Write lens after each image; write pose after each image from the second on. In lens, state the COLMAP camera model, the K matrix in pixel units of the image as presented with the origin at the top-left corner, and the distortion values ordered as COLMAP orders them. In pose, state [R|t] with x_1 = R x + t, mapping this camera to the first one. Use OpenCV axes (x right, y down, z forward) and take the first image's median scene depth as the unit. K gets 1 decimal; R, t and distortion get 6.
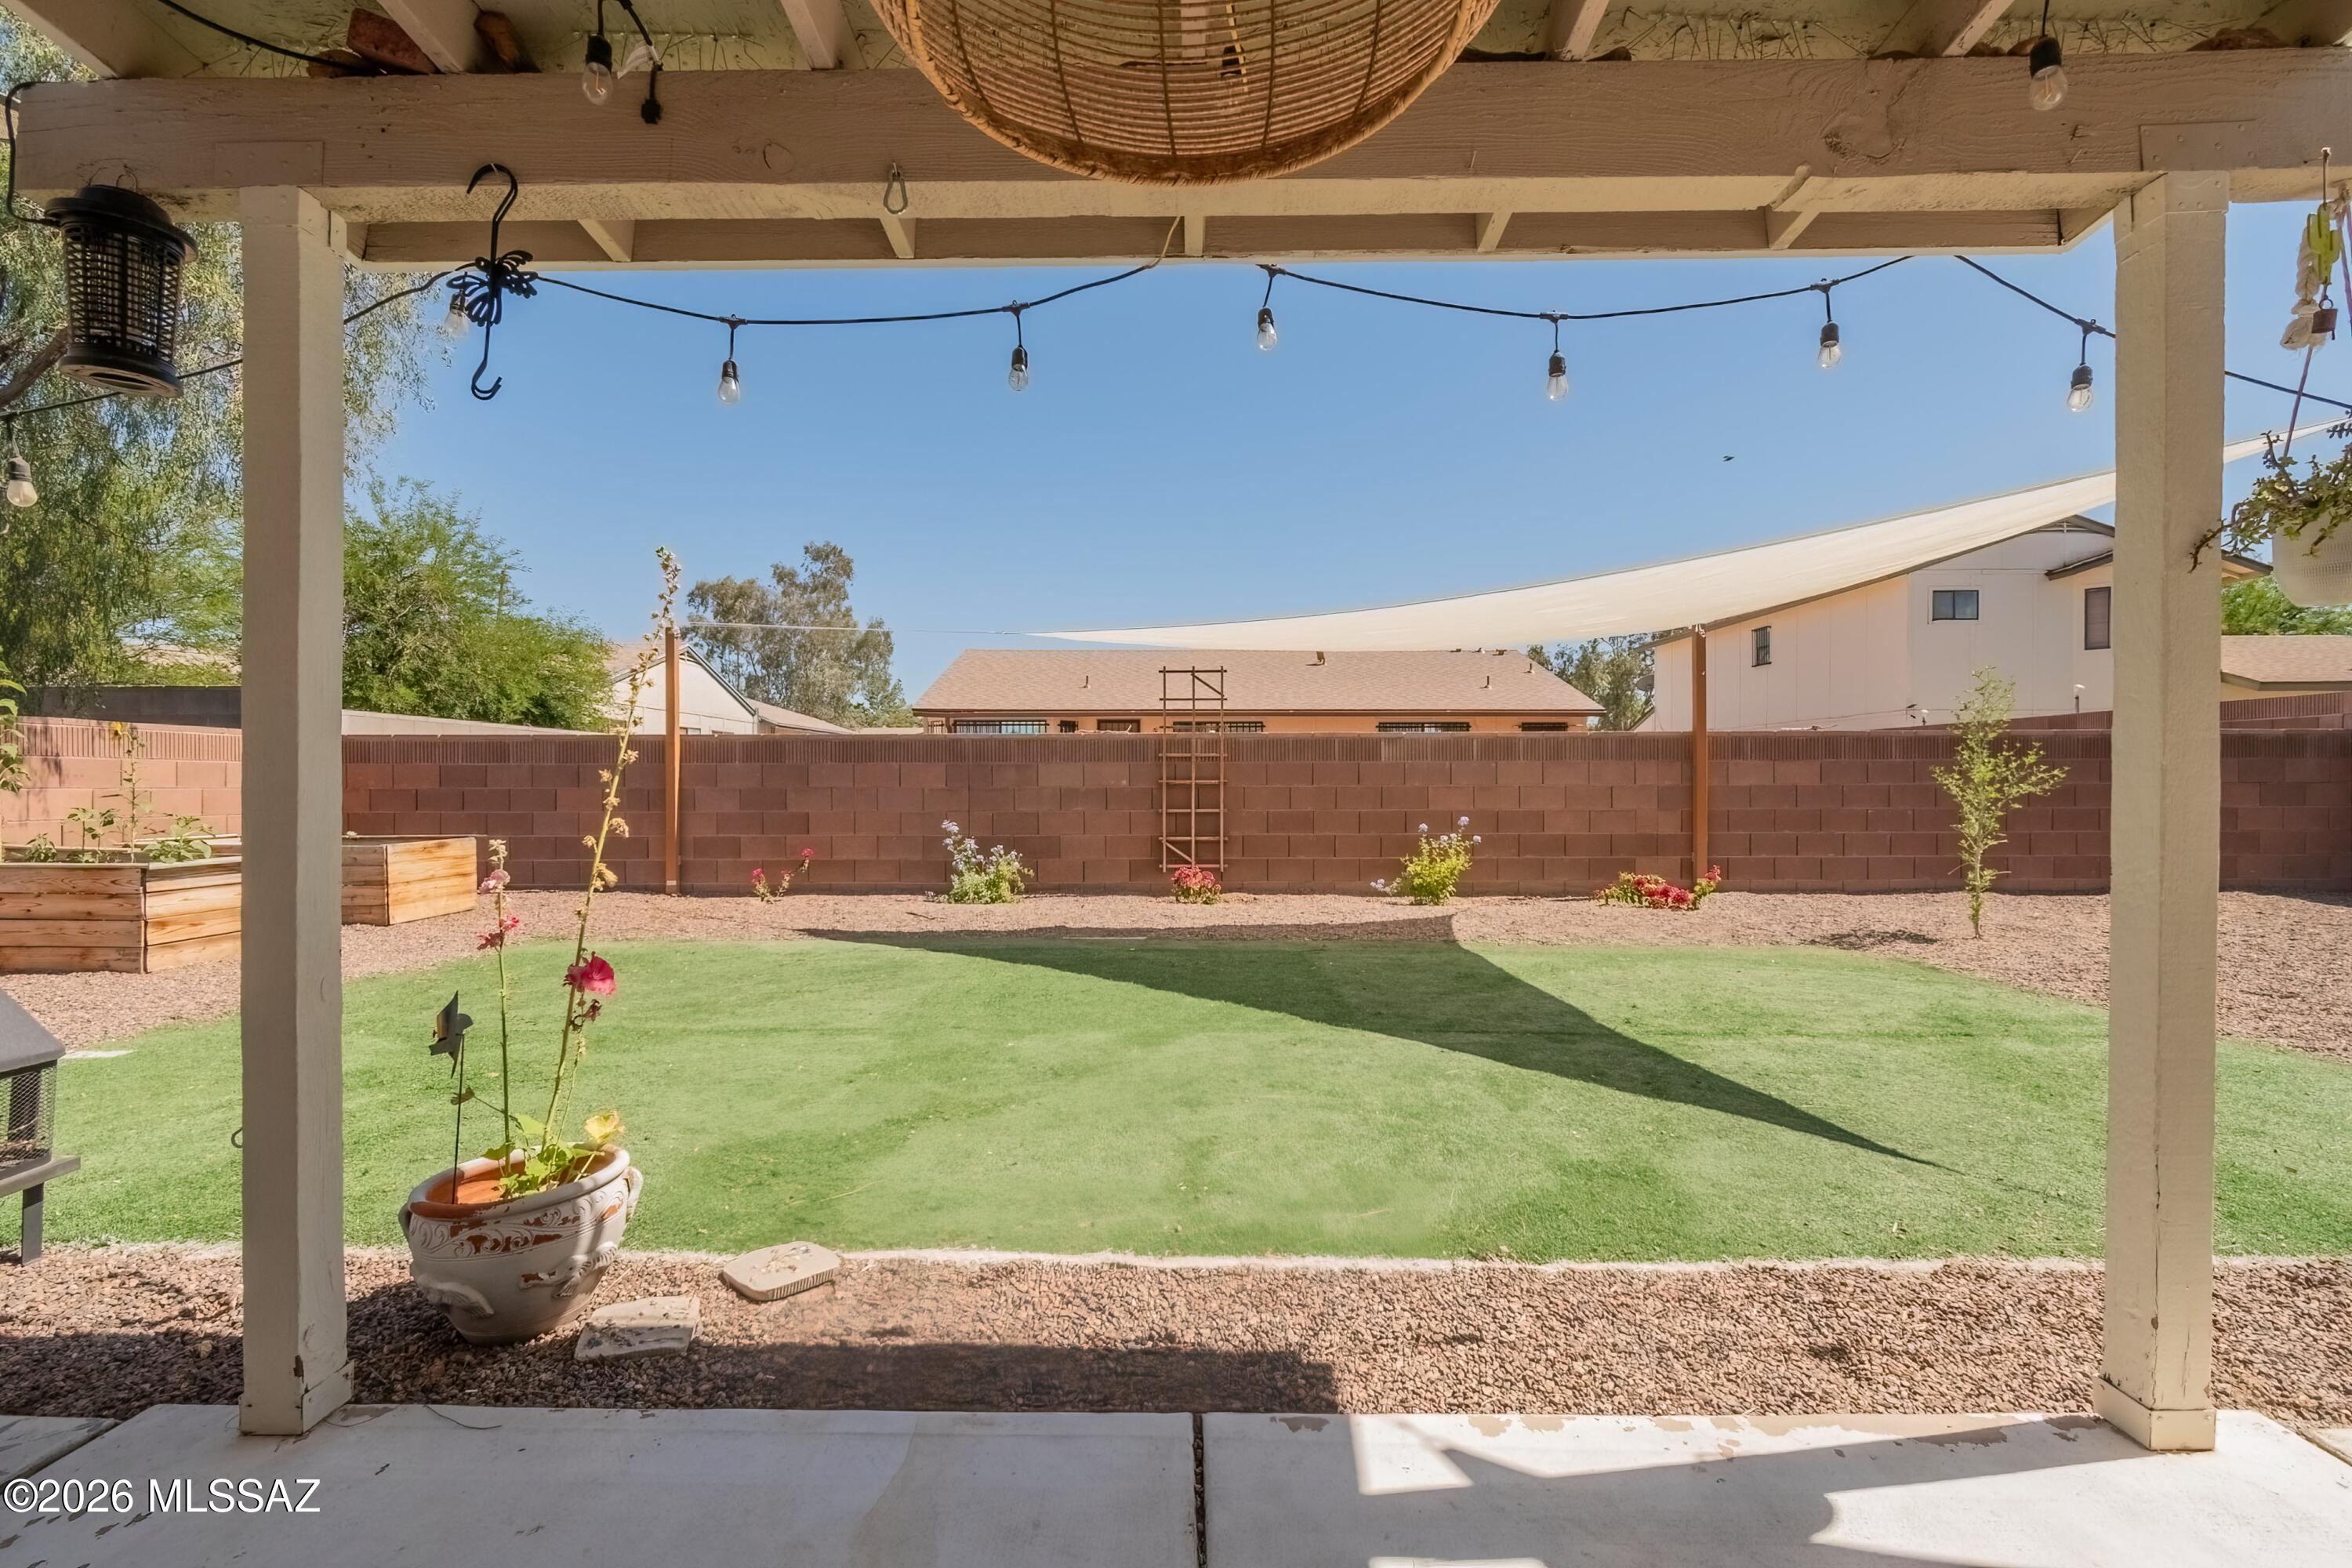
lens RADIAL K [[1054.4, 0, 1170.3], [0, 1054.4, 793.3], [0, 0, 1]] dist [0.001435, -0.004138]
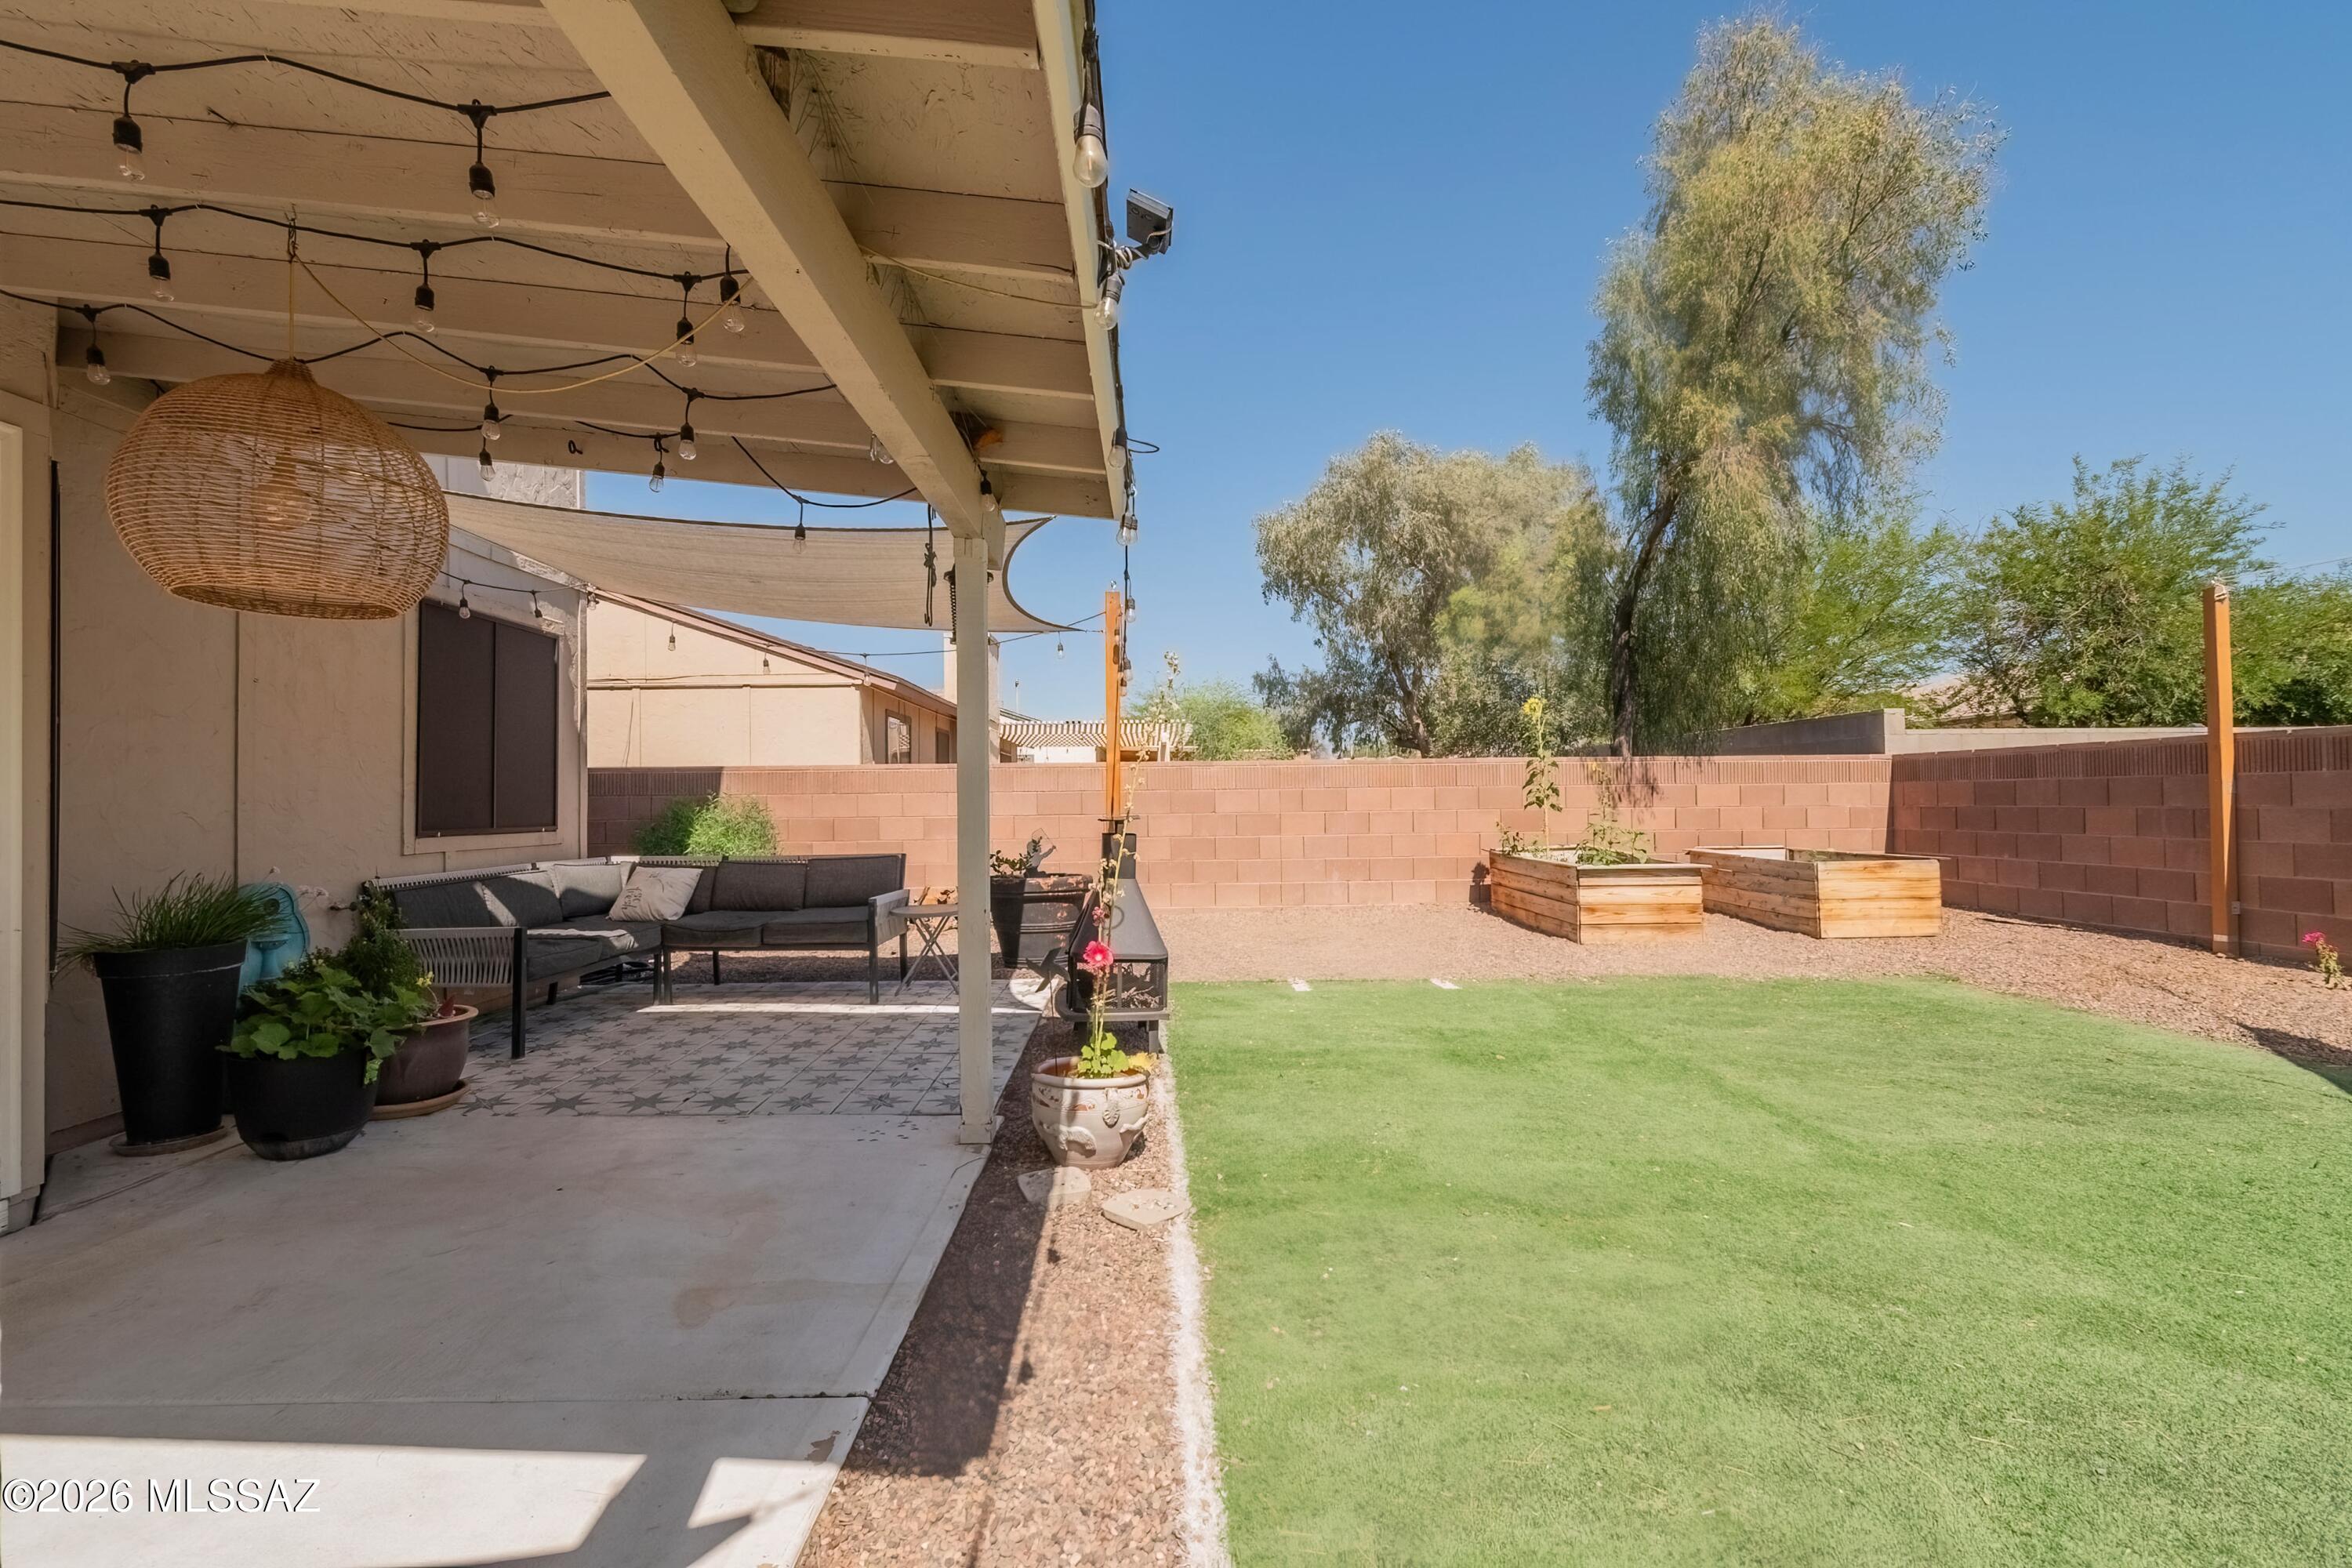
lens RADIAL K [[1056.5, 0, 1184.3], [0, 1056.5, 789.8], [0, 0, 1]] dist [0.009565, -0.005285]
pose [[0.022877, -0.009584, -0.999692, 0.402823], [0.001574, 0.999953, -0.009550, -0.019107], [0.999737, -0.001355, 0.022891, 0.445848]]
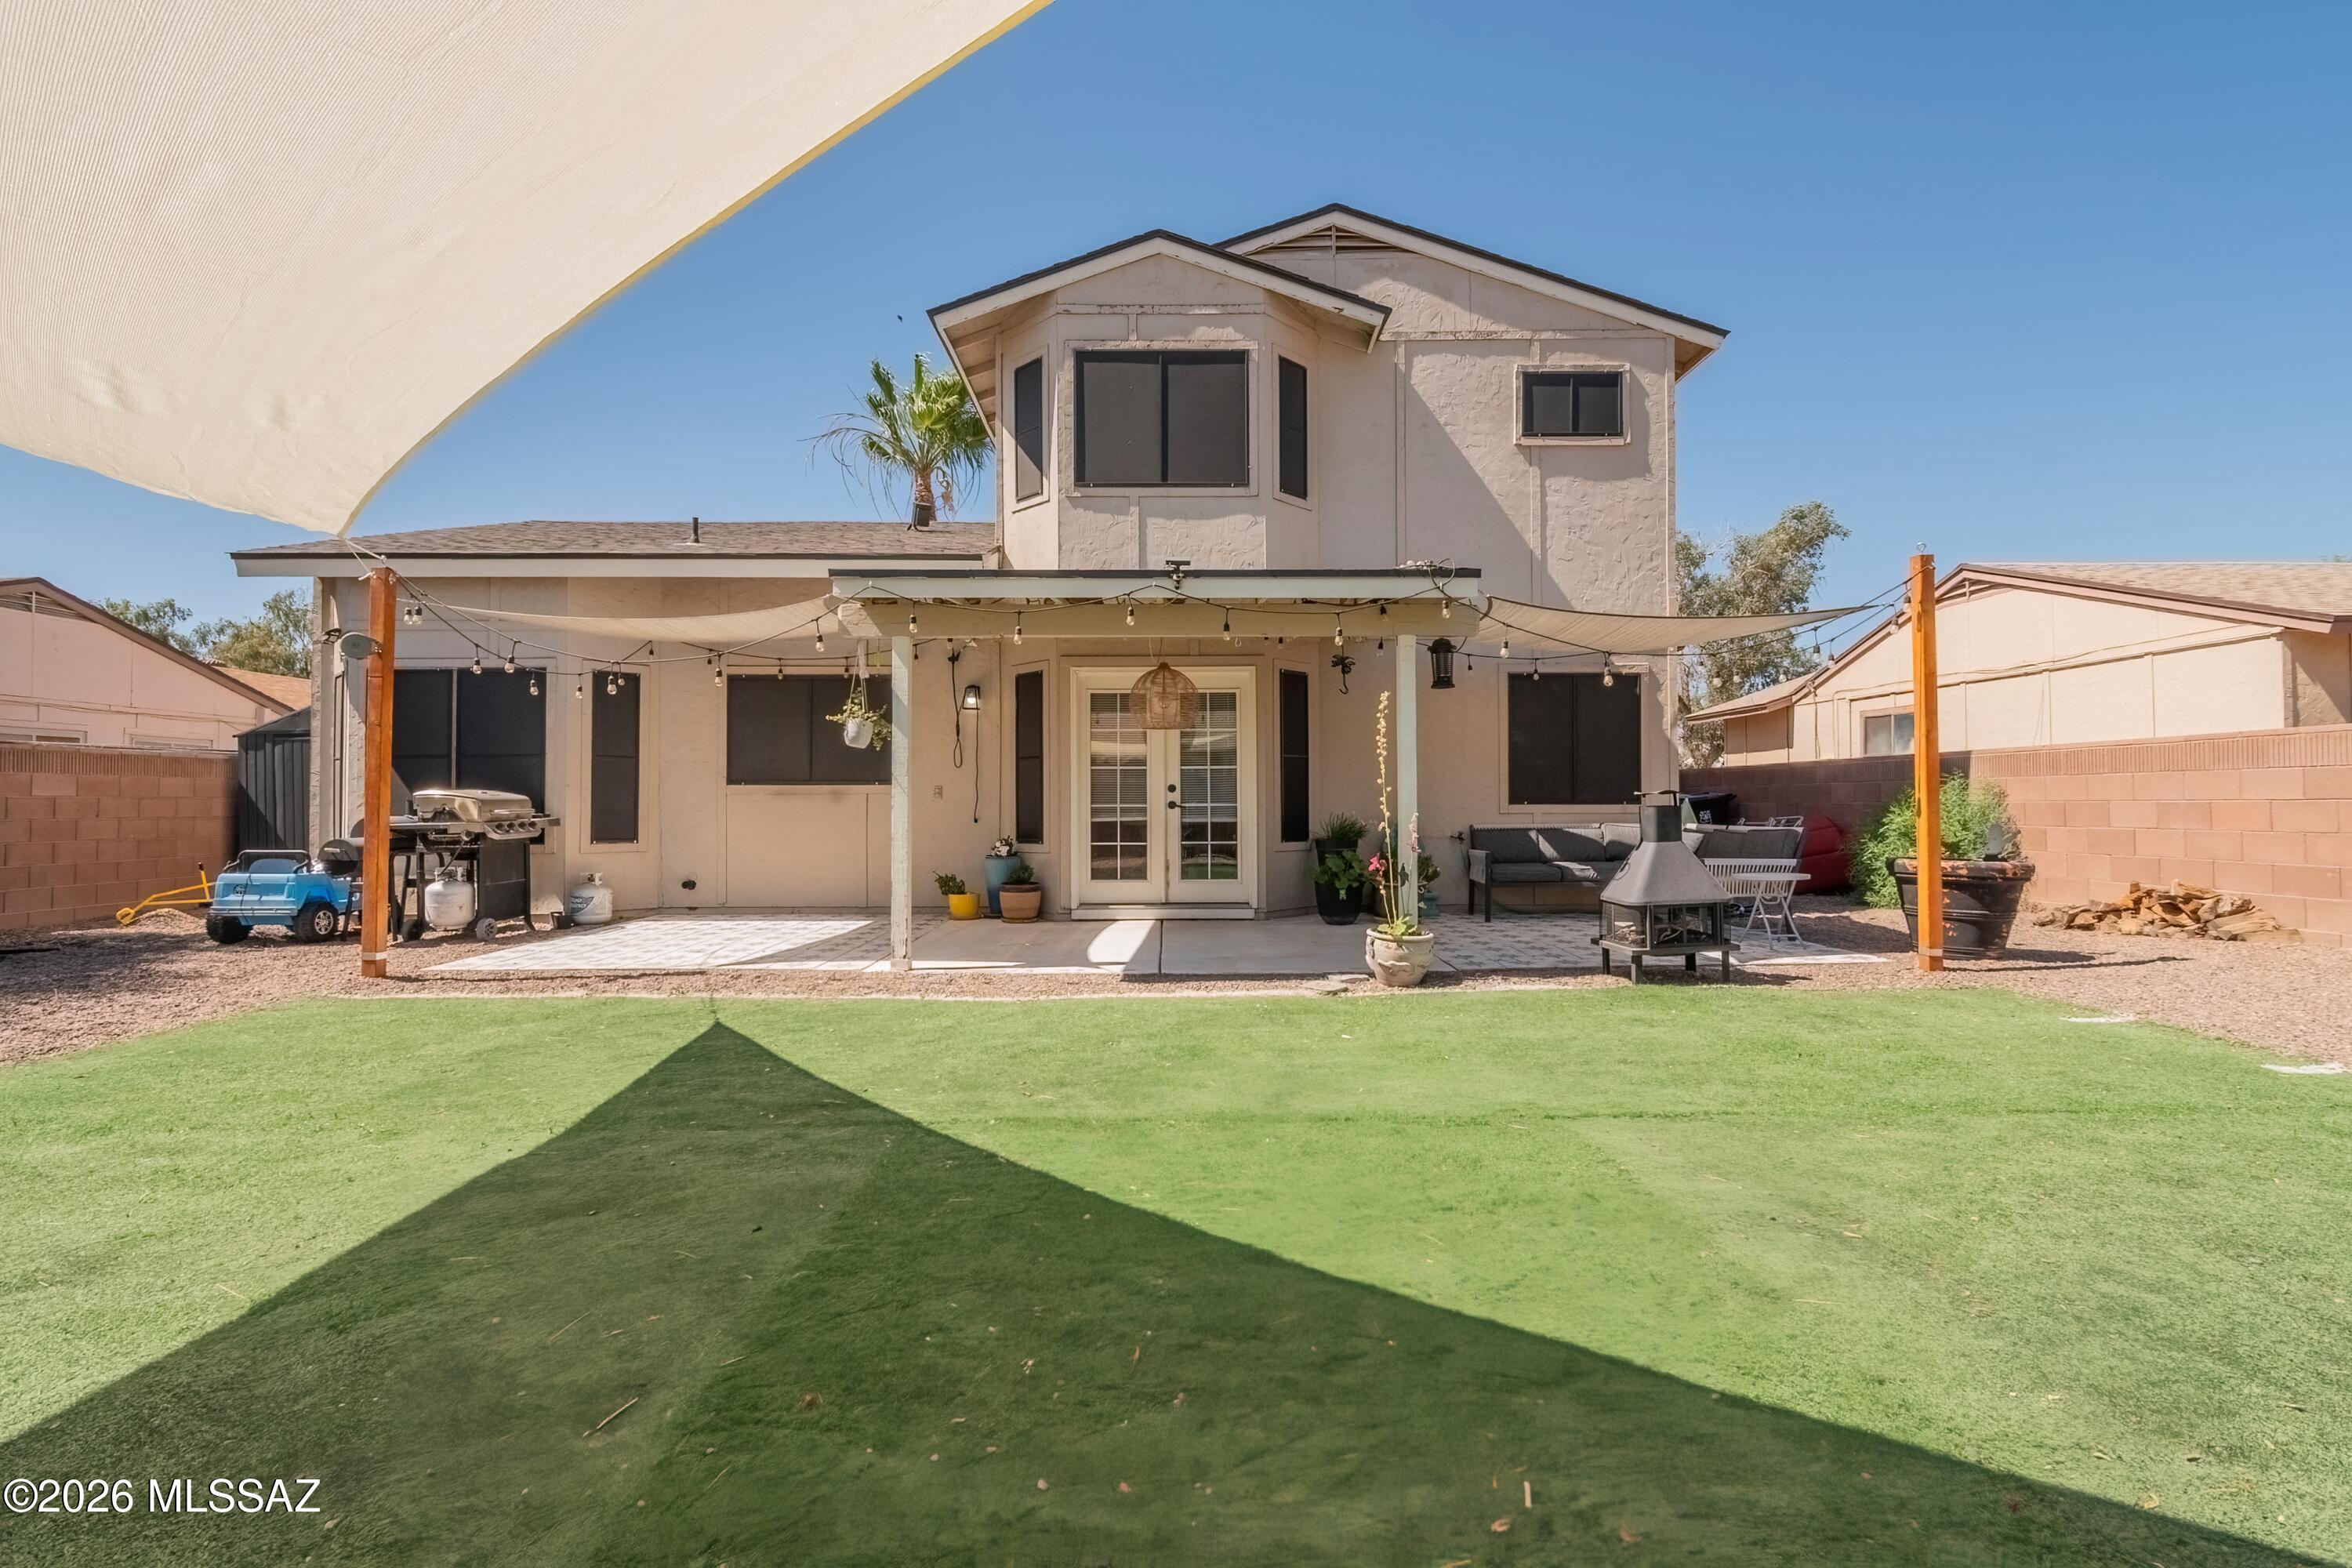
lens RADIAL K [[1054.4, 0, 1170.3], [0, 1054.4, 793.3], [0, 0, 1]] dist [0.001435, -0.004138]
pose [[-0.999960, 0.002346, 0.008657, -0.001475], [0.002312, 0.999990, -0.003952, 0.000476], [-0.008666, -0.003932, -0.999955, 1.498125]]
